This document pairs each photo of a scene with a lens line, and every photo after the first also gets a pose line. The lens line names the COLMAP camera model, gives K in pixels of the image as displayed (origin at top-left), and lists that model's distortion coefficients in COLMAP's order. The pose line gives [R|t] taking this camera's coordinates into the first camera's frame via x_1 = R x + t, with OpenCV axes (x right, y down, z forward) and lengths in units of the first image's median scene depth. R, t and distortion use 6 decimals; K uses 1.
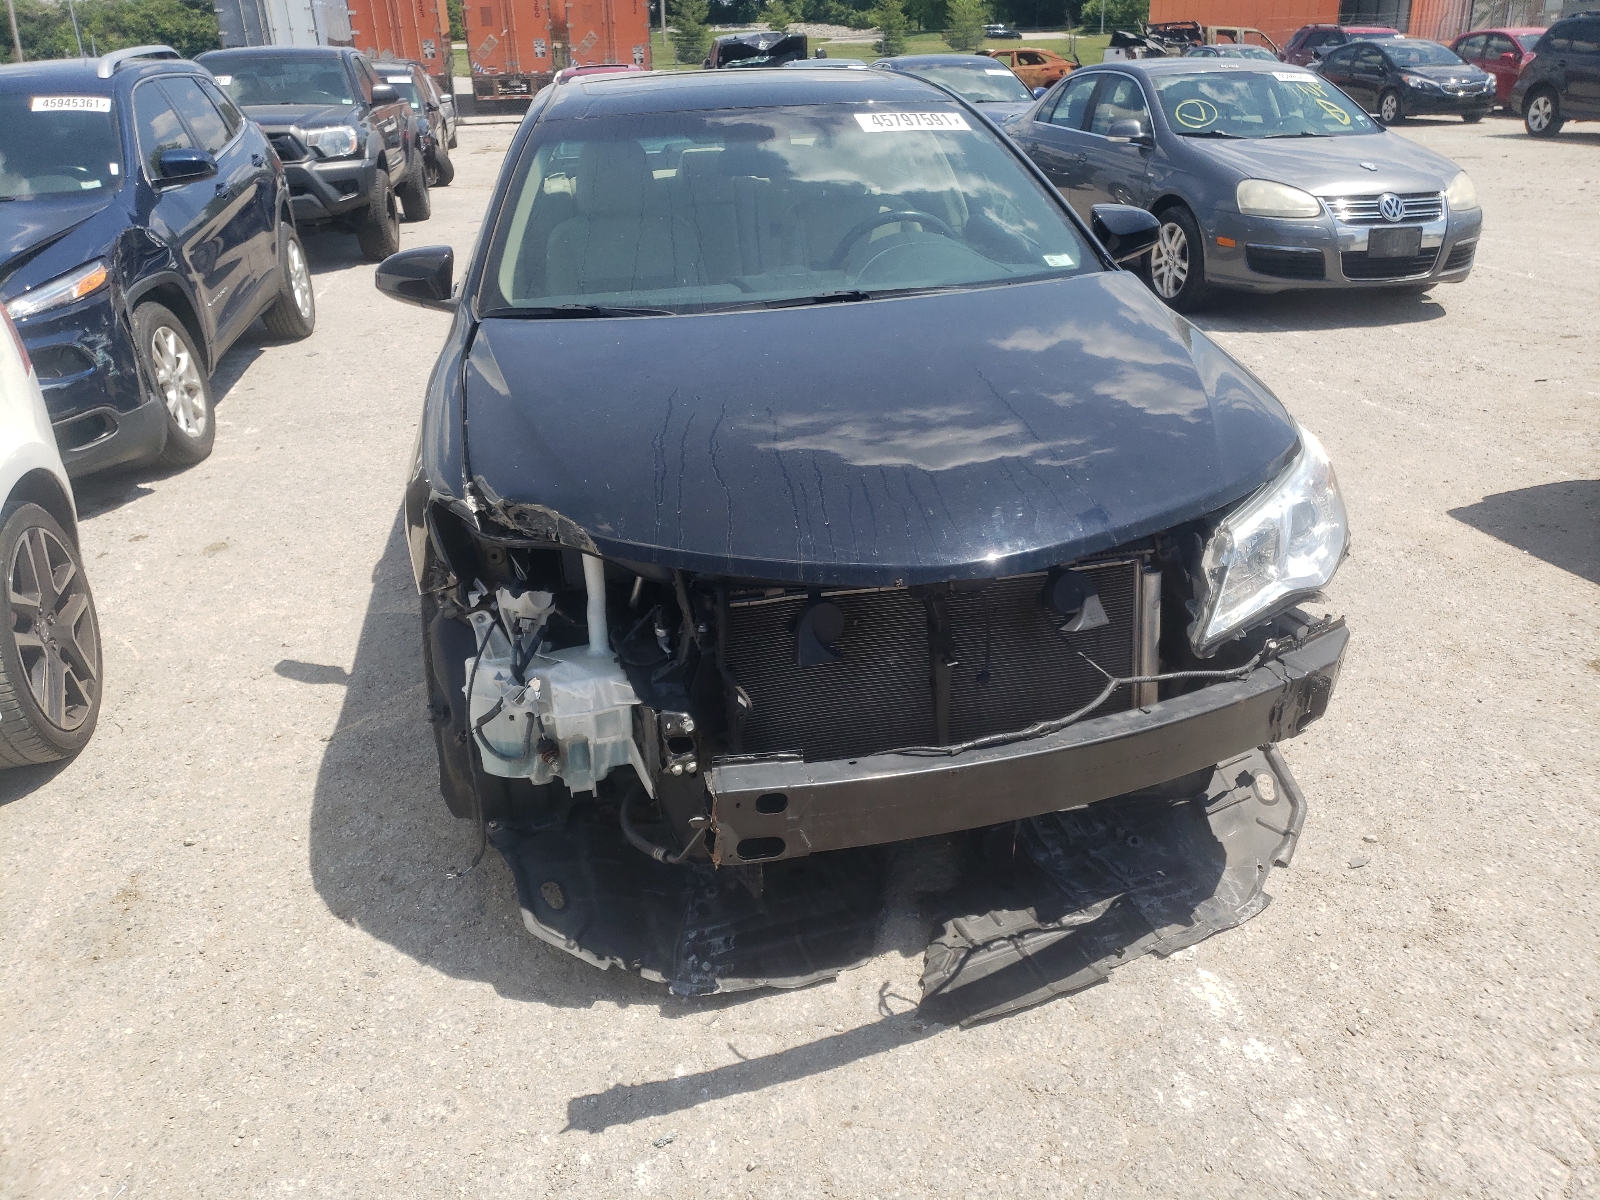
lens RADIAL K [[1216.4, 0, 796.9], [0, 1216.4, 594.5], [0, 0, 1]] dist [0.025305, -0.009499]
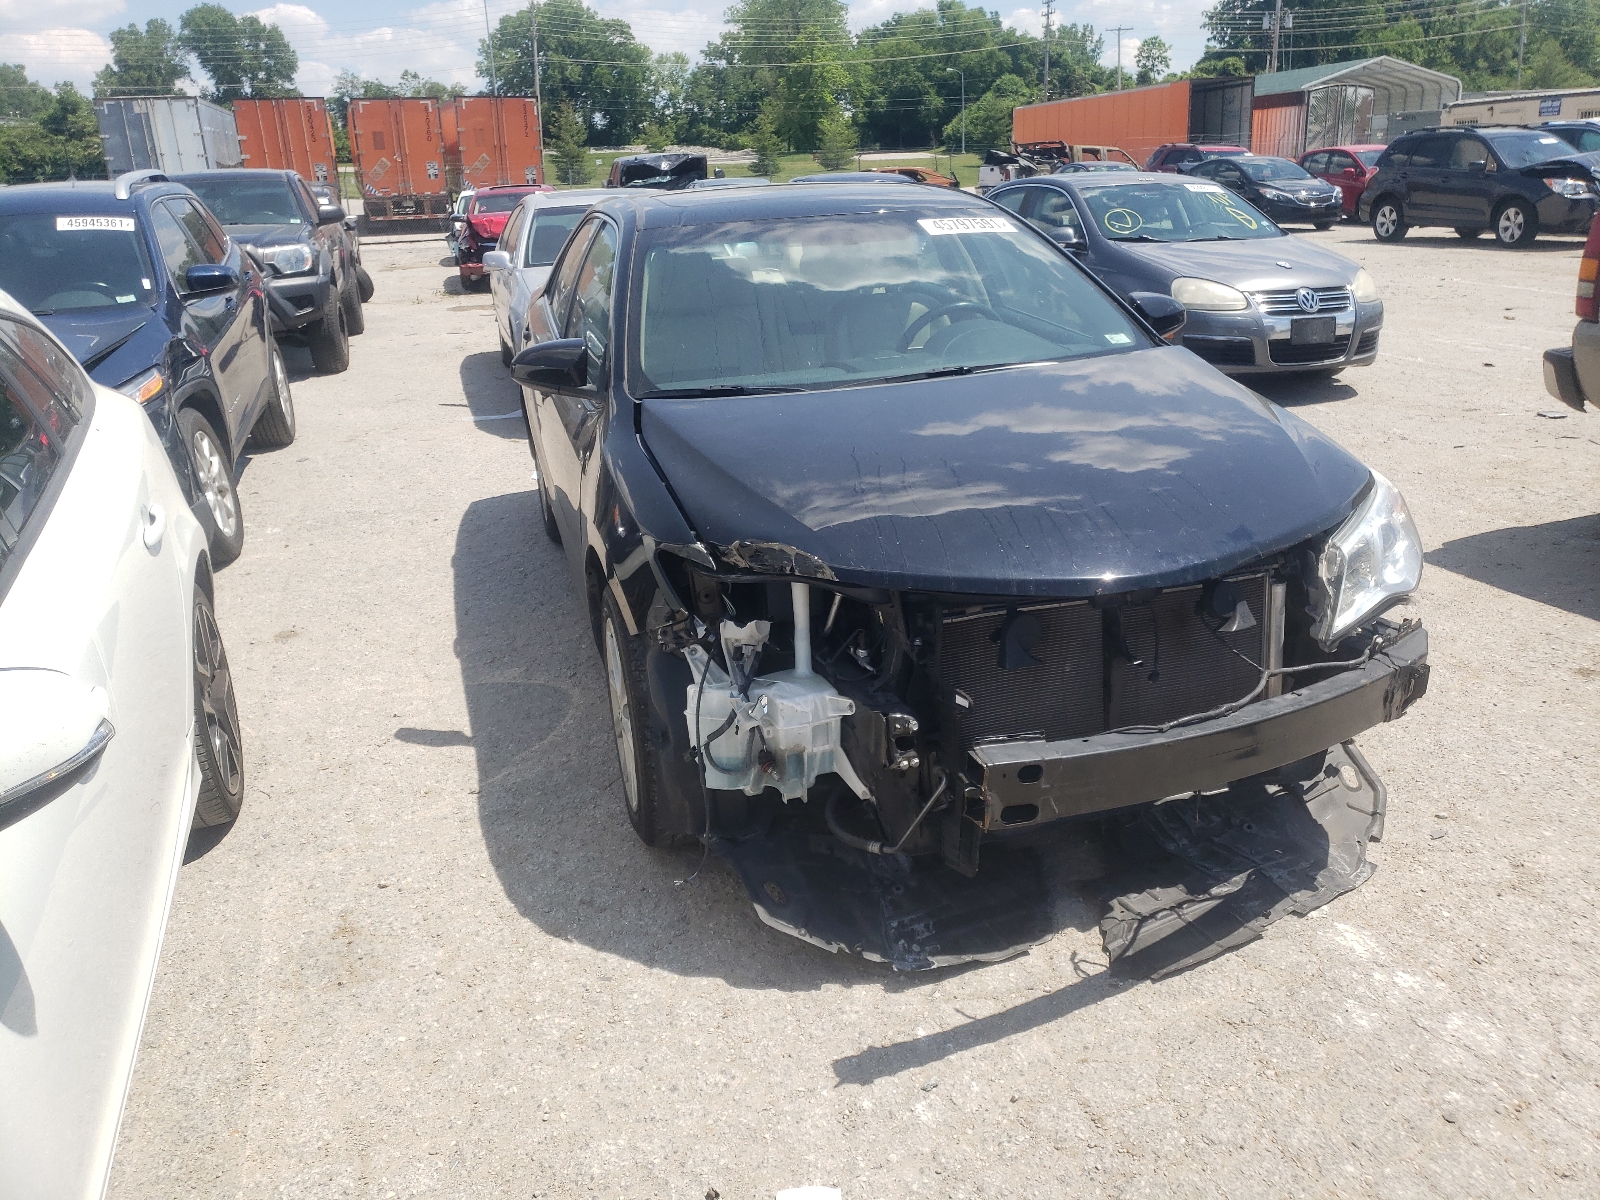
lens RADIAL K [[1216.4, 0, 794.9], [0, 1216.4, 596.0], [0, 0, 1]] dist [0.025305, -0.009499]
pose [[0.995527, -0.038793, 0.086142, -0.257215], [0.045819, 0.995649, -0.081135, 0.063295], [-0.082620, 0.084719, 0.992974, -0.133556]]
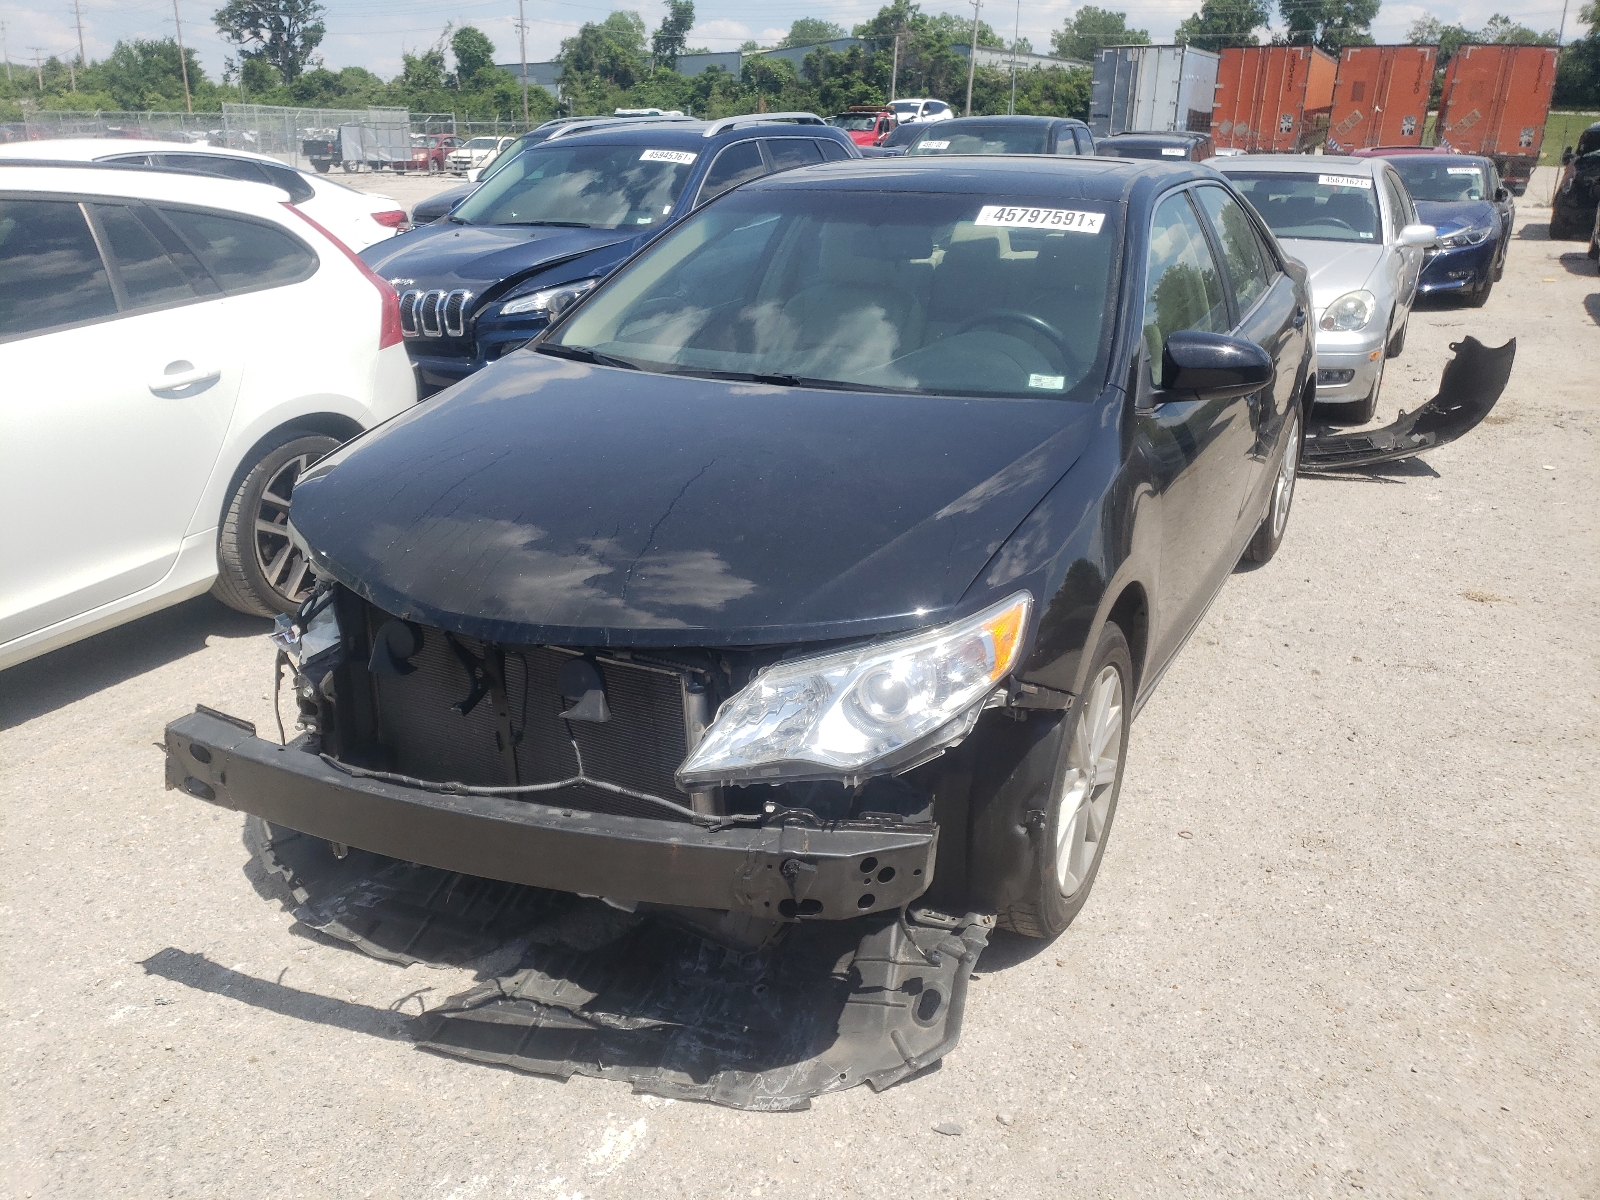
lens RADIAL K [[1216.4, 0, 793.3], [0, 1216.4, 611.9], [0, 0, 1]] dist [0.025305, -0.009499]
pose [[0.790411, 0.263761, -0.552884, 0.788321], [-0.284040, 0.957471, 0.050705, -0.136823], [0.542744, 0.116963, 0.831714, 0.225596]]
